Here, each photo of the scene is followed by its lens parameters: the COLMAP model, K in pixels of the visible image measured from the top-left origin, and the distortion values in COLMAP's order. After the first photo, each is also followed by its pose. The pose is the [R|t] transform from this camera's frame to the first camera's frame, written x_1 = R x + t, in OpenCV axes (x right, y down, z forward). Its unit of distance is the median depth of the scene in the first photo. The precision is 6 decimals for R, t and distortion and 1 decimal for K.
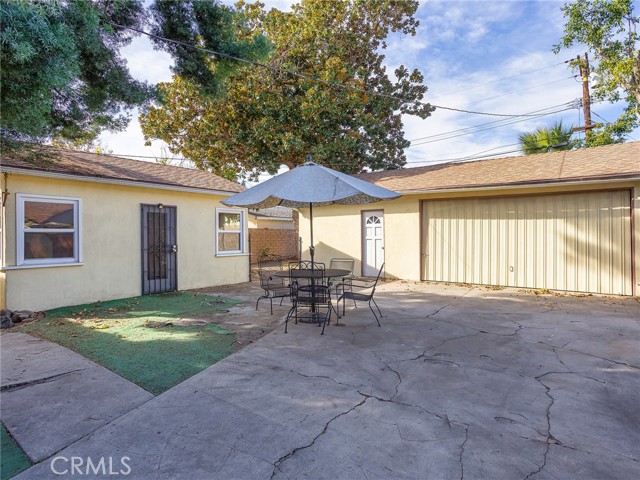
lens RADIAL K [[347.0, 0, 320.4], [0, 347.0, 234.4], [0, 0, 1]] dist [-0.048964, 0.024691]
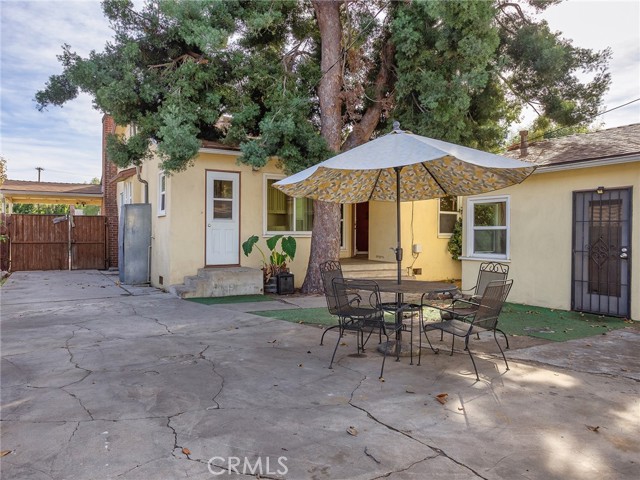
lens RADIAL K [[443.3, 0, 290.2], [0, 443.3, 233.3], [0, 0, 1]] dist [-0.036062, 0.039081]
pose [[-0.409022, 0.002004, -0.912522, 0.585784], [0.001375, 0.999998, 0.001580, 0.002260], [0.912524, -0.000608, -0.409024, 0.767017]]
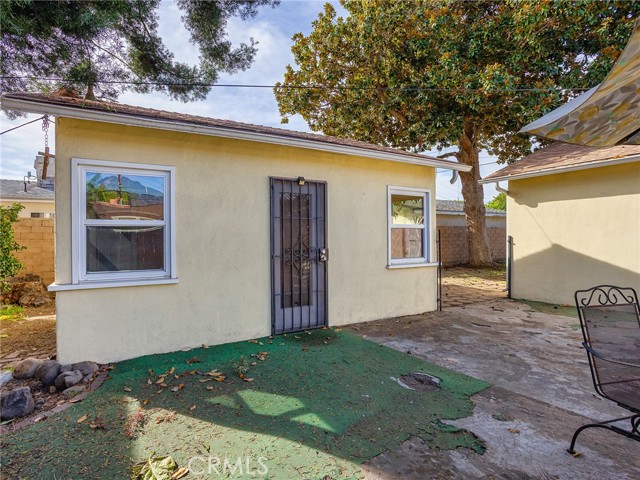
lens RADIAL K [[347.0, 0, 308.3], [0, 347.0, 240.8], [0, 0, 1]] dist [-0.048964, 0.024691]
pose [[0.918104, 0.006030, -0.396293, -0.217022], [0.001522, 0.999823, 0.018741, 0.006320], [0.396336, -0.017809, 0.917933, 0.455773]]
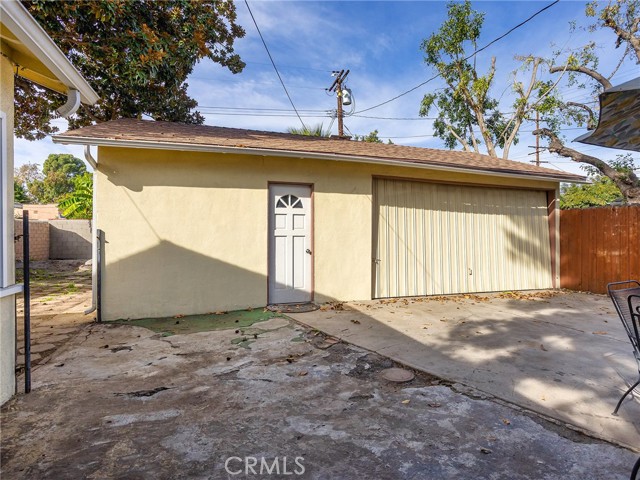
lens RADIAL K [[344.4, 0, 318.4], [0, 344.4, 230.6], [0, 0, 1]] dist [-0.025554, 0.003861]
pose [[0.587494, 0.018324, 0.809021, -0.350353], [-0.013539, 0.999826, -0.012814, 0.016130], [-0.809115, -0.003425, 0.587640, 0.821920]]
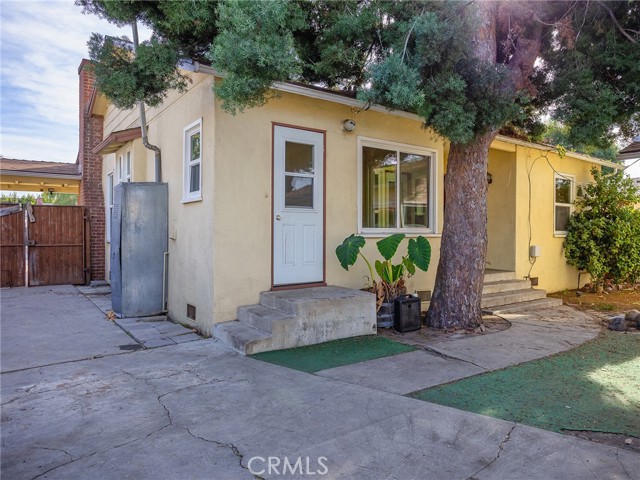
lens RADIAL K [[443.3, 0, 360.1], [0, 443.3, 232.8], [0, 0, 1]] dist [-0.036062, 0.039081]
pose [[-0.252046, 0.005714, -0.967698, 0.247070], [0.001573, 0.999984, 0.005495, 0.002585], [0.967714, -0.000137, -0.252050, 0.395909]]
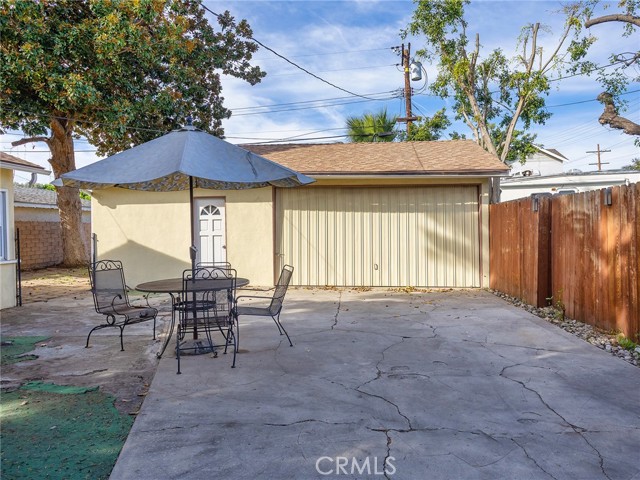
lens RADIAL K [[443.3, 0, 319.5], [0, 443.3, 231.9], [0, 0, 1]] dist [-0.036062, 0.039081]
pose [[0.862506, -0.004778, 0.506024, -0.168429], [0.001683, 0.999977, 0.006573, 0.000057], [-0.506044, -0.004818, 0.862494, 0.063349]]
